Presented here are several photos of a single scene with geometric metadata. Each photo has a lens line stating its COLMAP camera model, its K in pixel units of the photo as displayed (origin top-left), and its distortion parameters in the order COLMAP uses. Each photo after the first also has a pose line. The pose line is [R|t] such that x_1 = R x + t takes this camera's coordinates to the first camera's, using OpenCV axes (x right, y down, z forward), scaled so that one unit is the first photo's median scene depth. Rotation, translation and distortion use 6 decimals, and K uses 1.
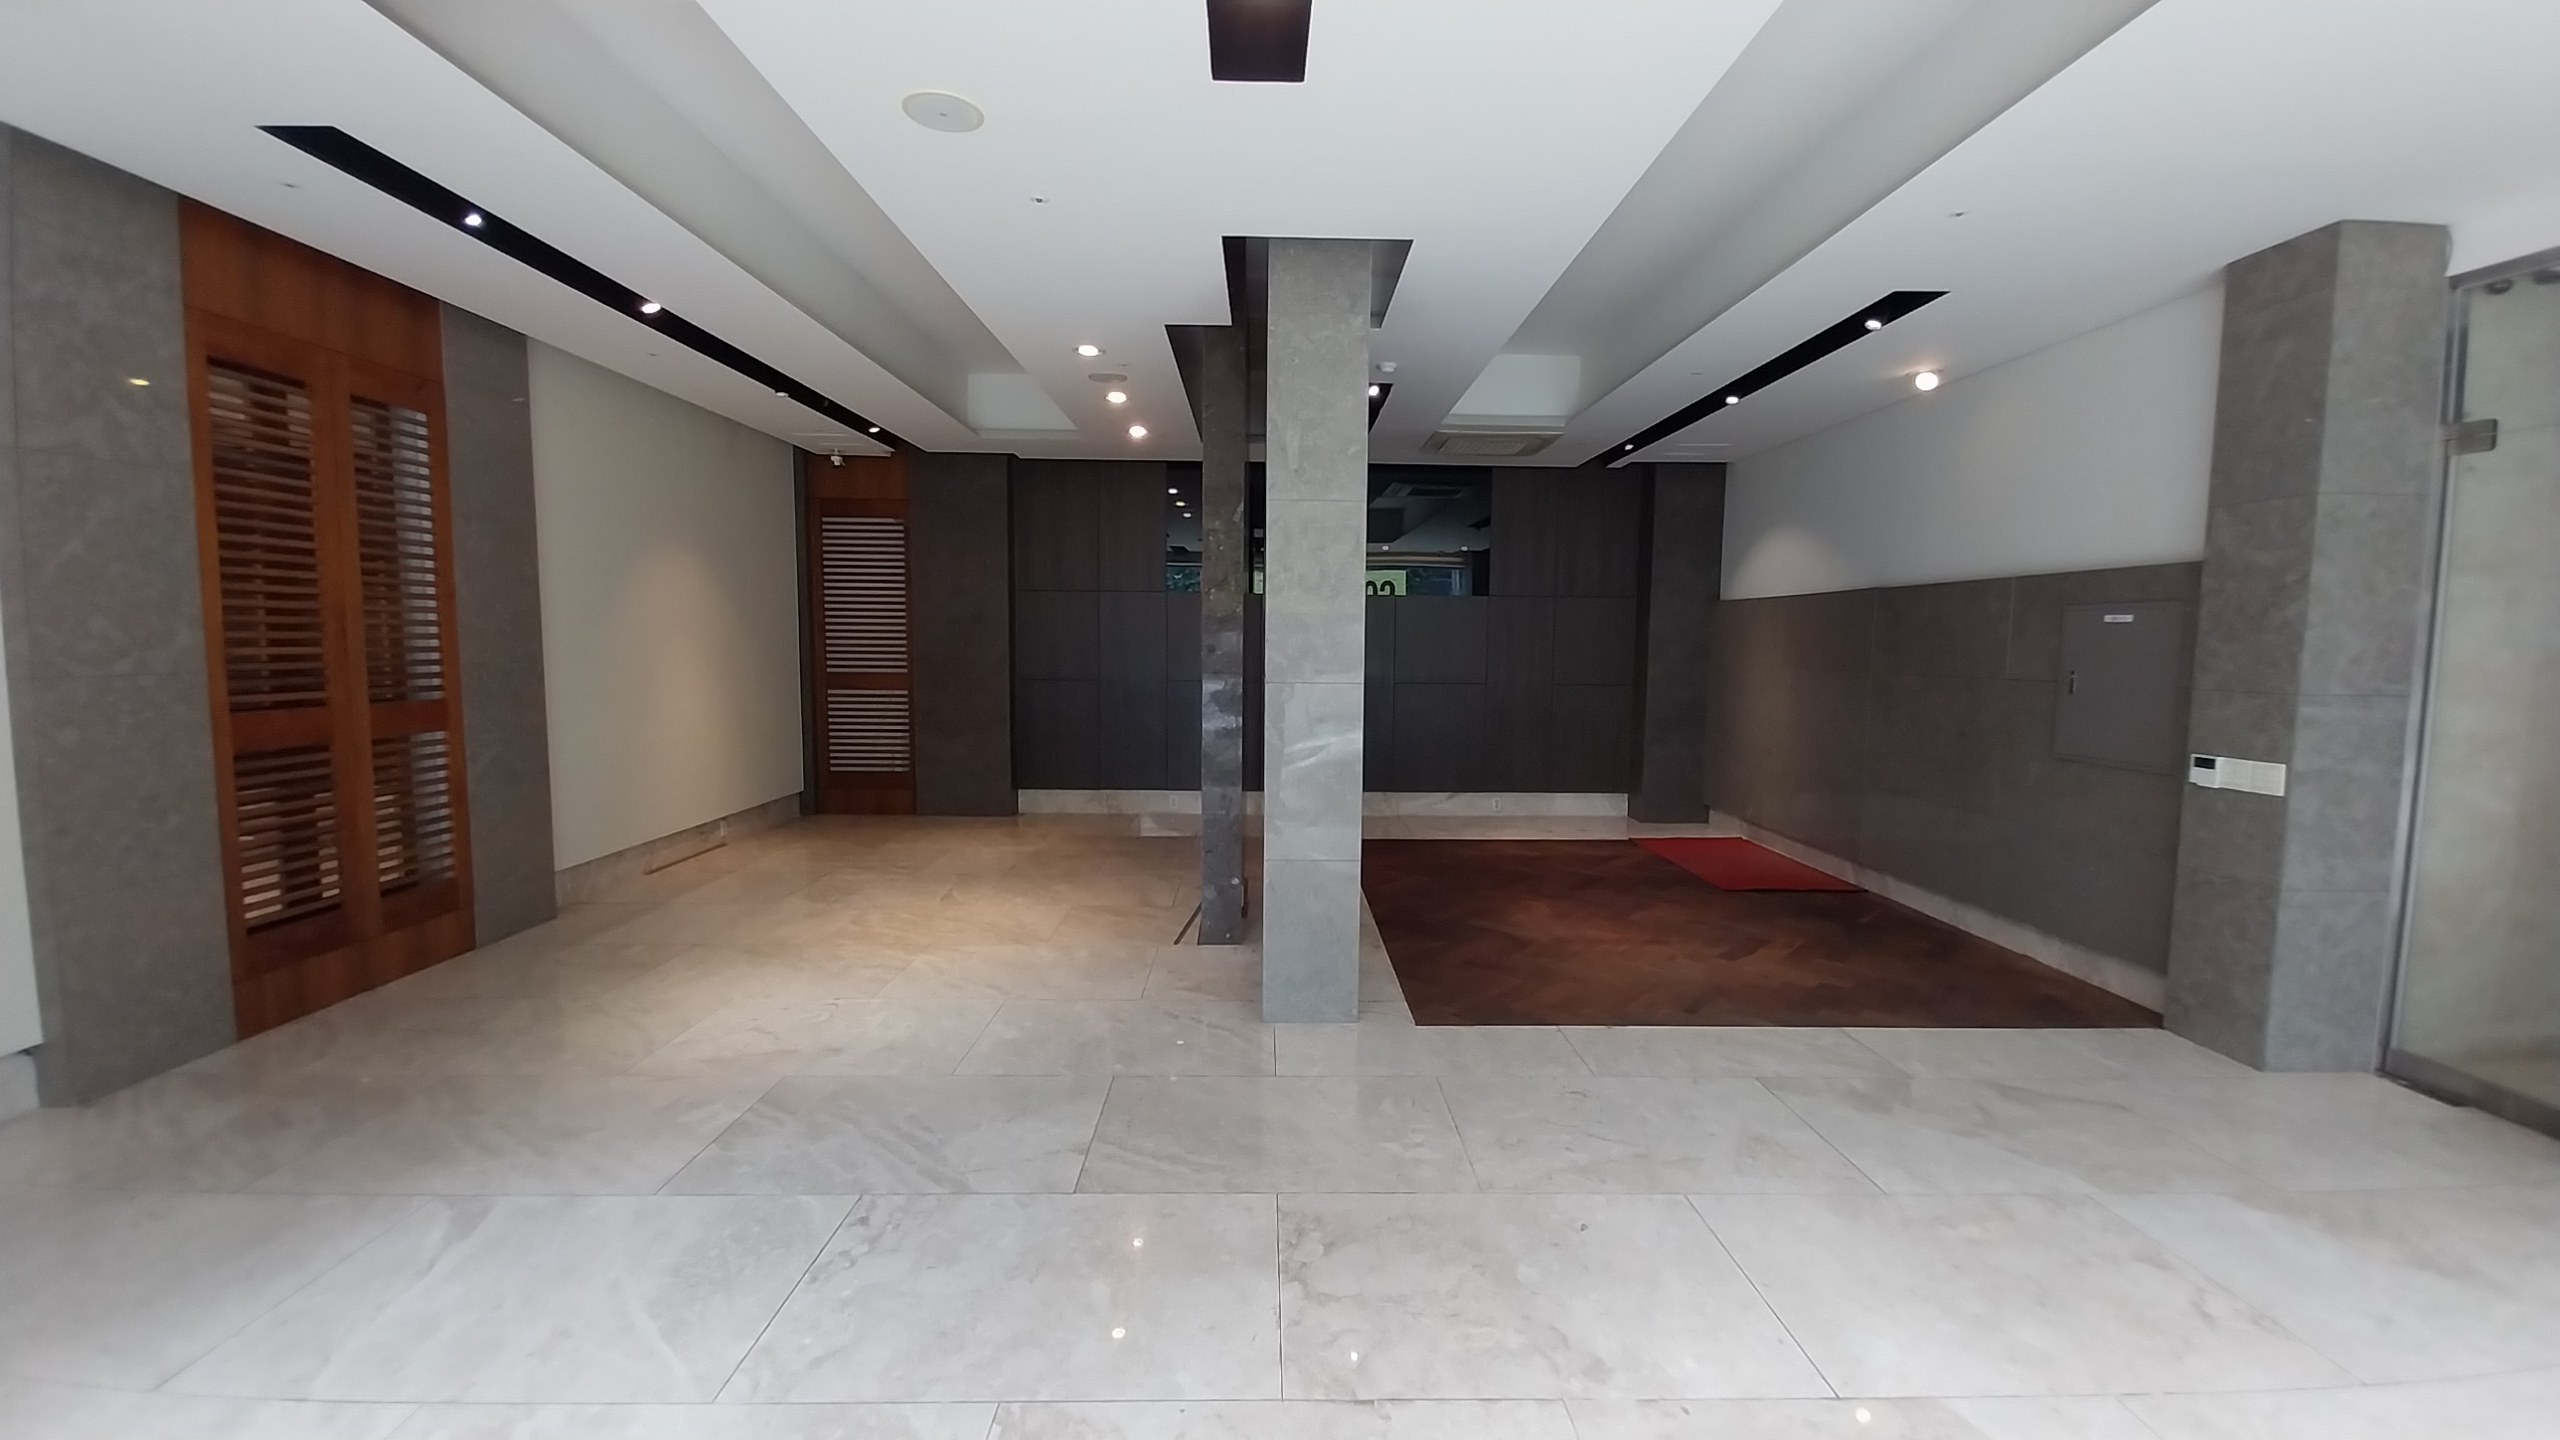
lens RADIAL K [[1006.7, 0, 1291.3], [0, 1006.7, 713.4], [0, 0, 1]] dist [0.004279, -0.000839]
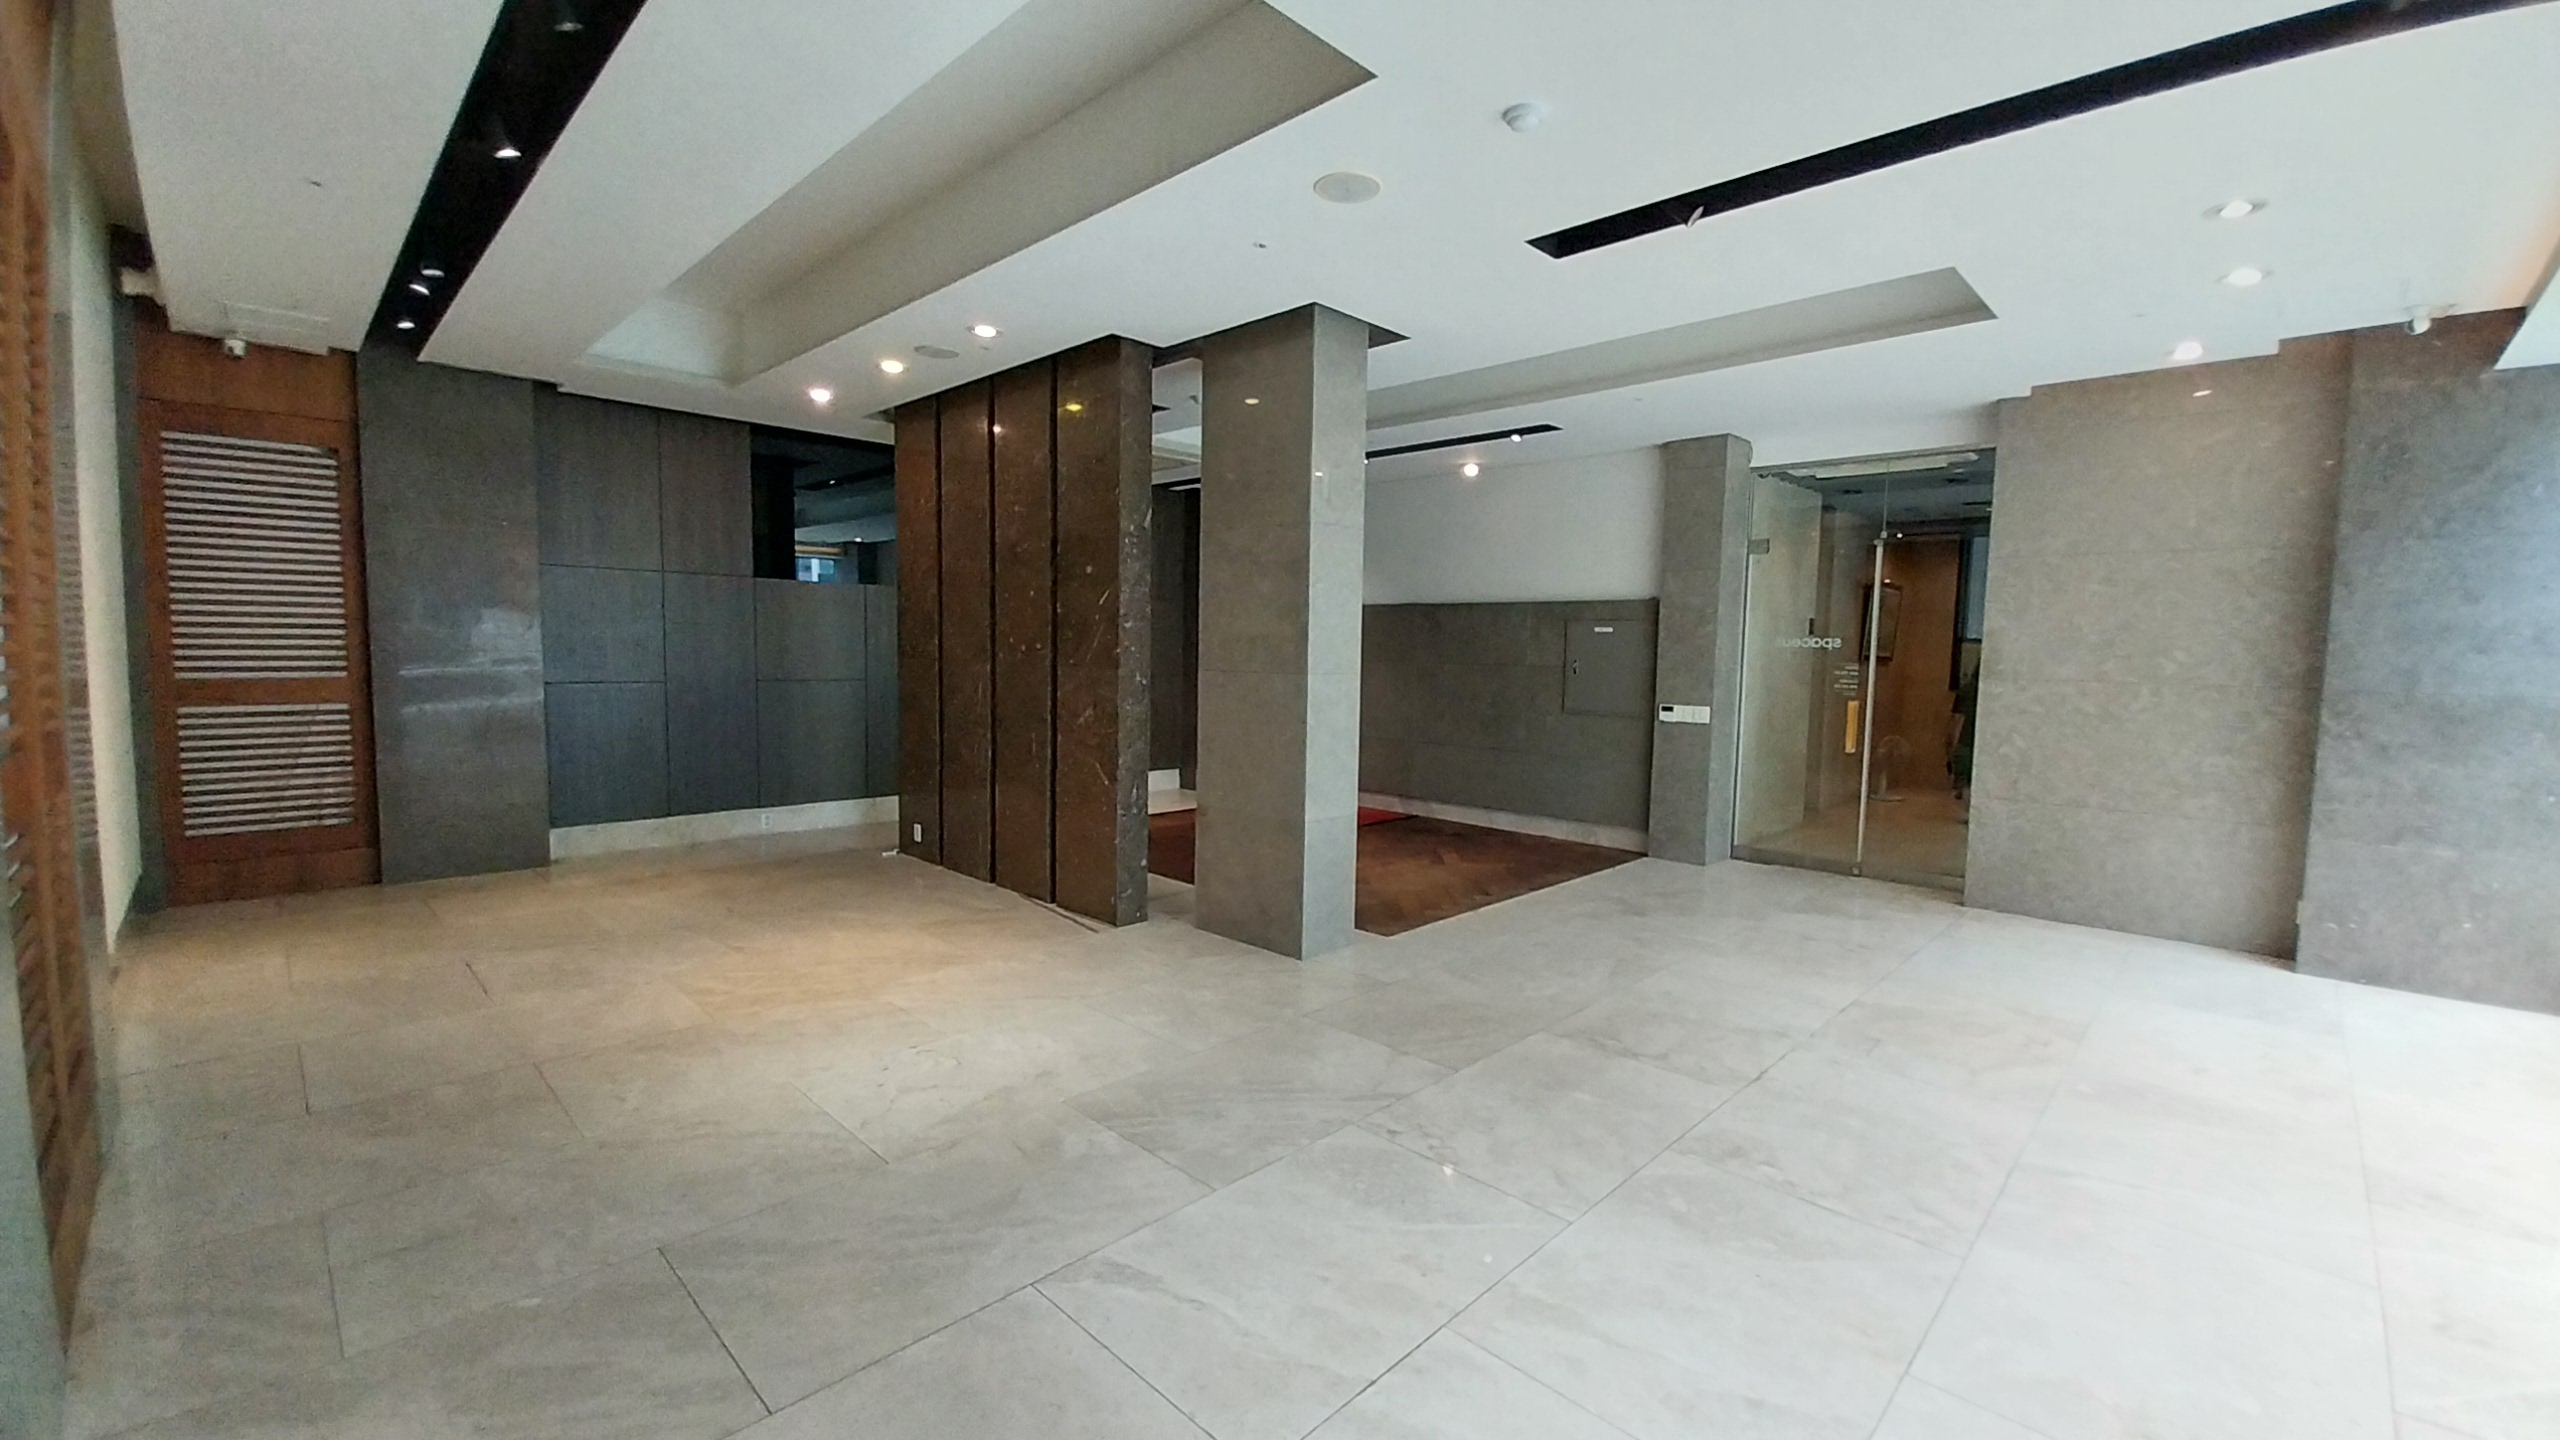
lens RADIAL K [[1006.7, 0, 1291.9], [0, 1006.7, 713.7], [0, 0, 1]] dist [0.004279, -0.000839]
pose [[0.714935, -0.044589, 0.697768, -0.922342], [0.040809, 0.998924, 0.022021, -0.011416], [-0.697999, 0.012732, 0.715985, 0.164239]]
